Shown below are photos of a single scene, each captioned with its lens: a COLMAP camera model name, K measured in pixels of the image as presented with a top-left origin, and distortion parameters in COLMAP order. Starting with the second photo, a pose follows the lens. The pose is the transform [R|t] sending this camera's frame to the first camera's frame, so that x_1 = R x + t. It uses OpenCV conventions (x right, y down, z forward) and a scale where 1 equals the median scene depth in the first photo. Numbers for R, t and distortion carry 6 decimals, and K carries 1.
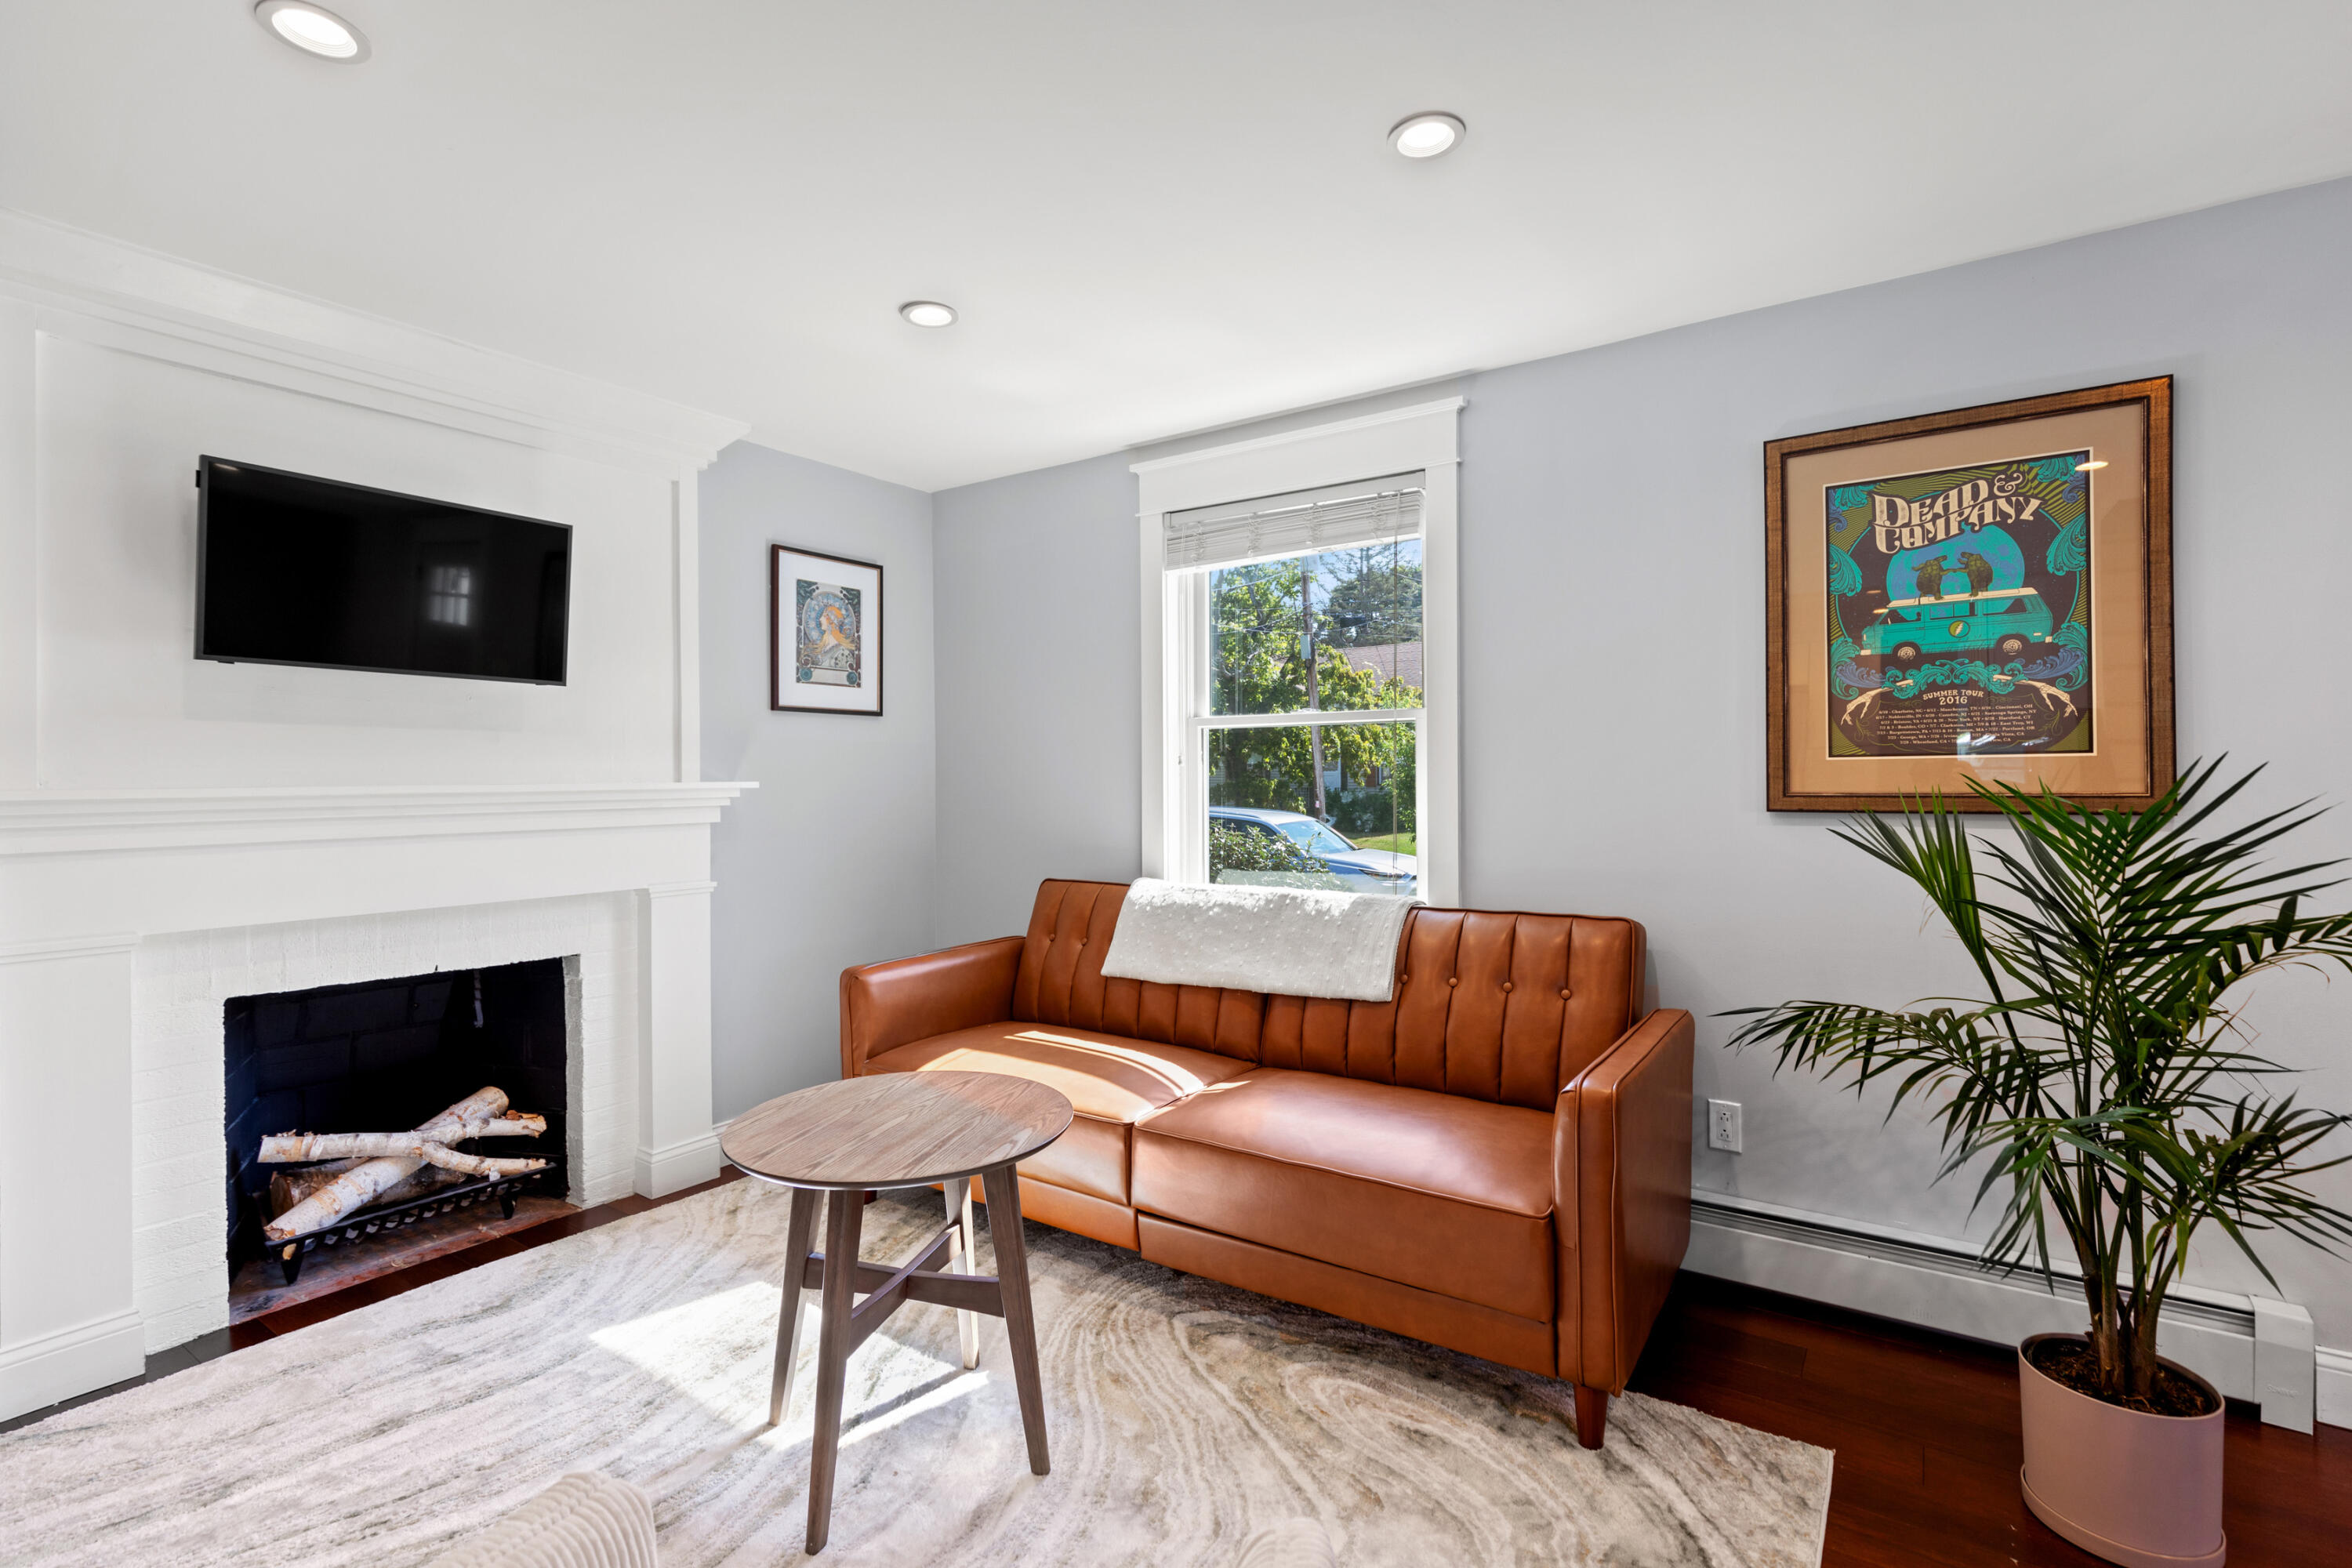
lens RADIAL K [[1069.4, 0, 1178.1], [0, 1069.4, 769.6], [0, 0, 1]] dist [0.004394, 0.000164]
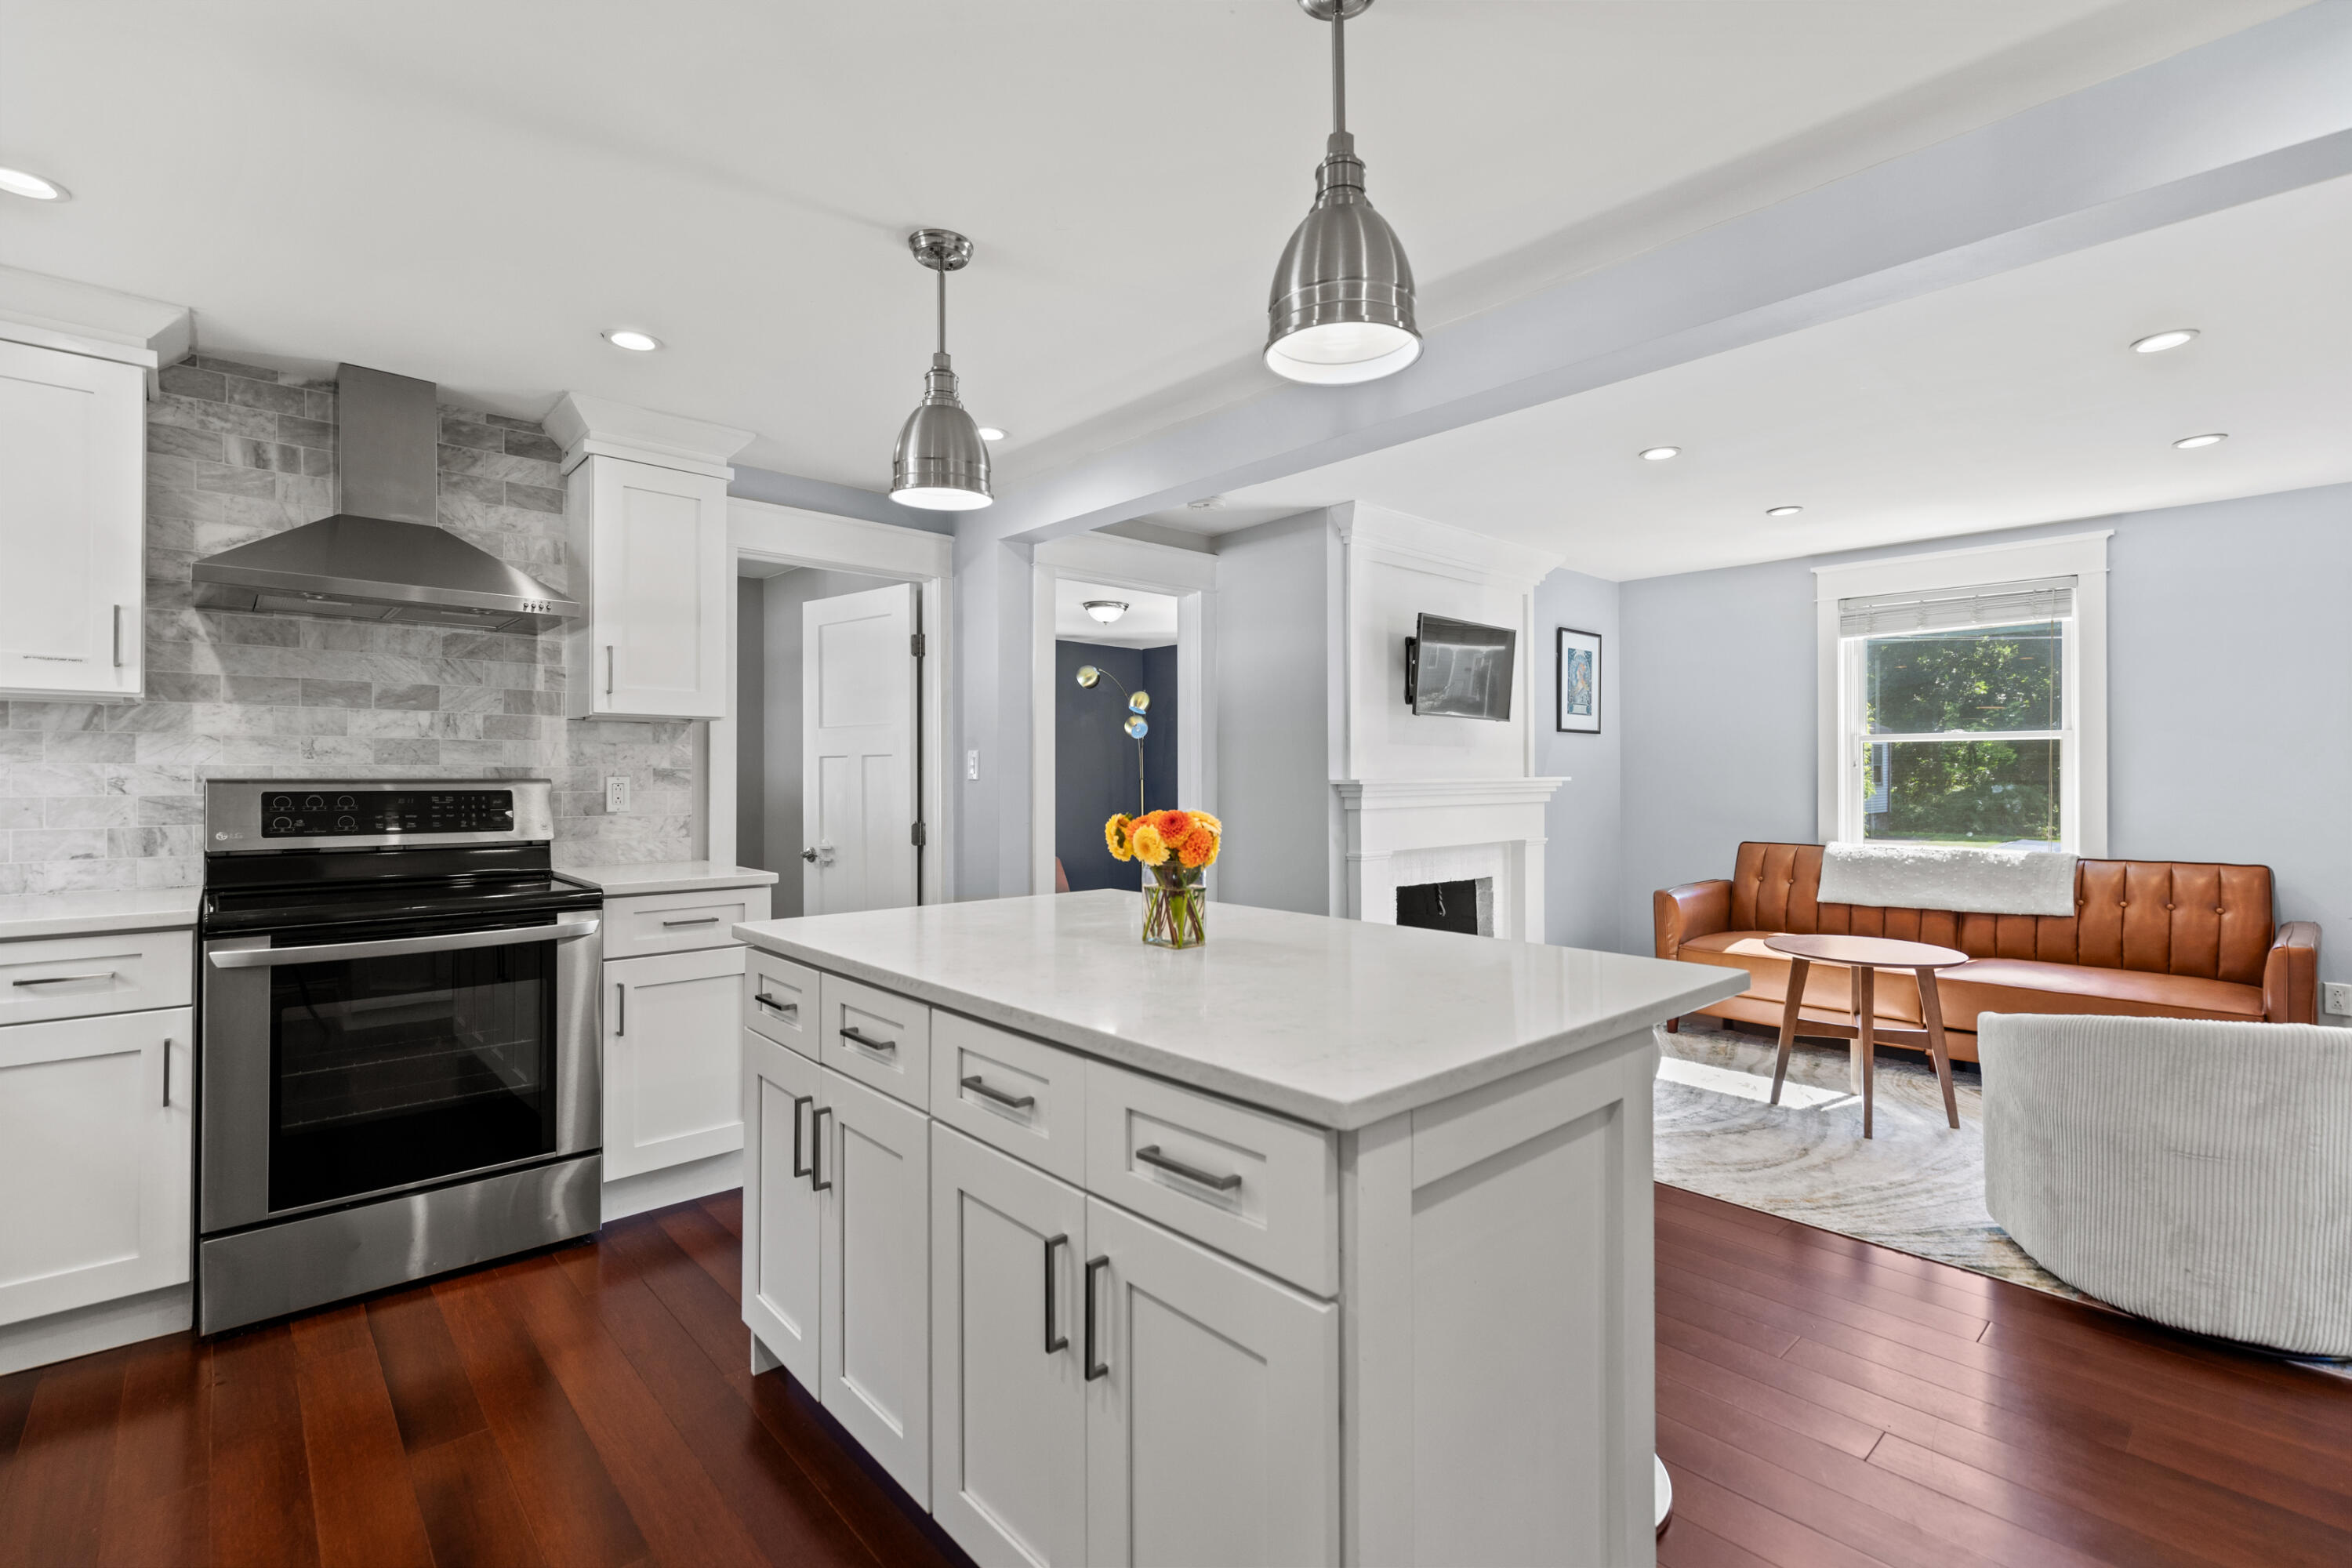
lens RADIAL K [[1047.0, 0, 1178.4], [0, 1047.0, 765.1], [0, 0, 1]] dist [0.001507, 0.000070]
pose [[0.973200, 0.002879, -0.229941, -0.628752], [-0.003413, 0.999992, -0.001924, -0.001403], [0.229933, 0.002657, 0.973203, -0.705925]]
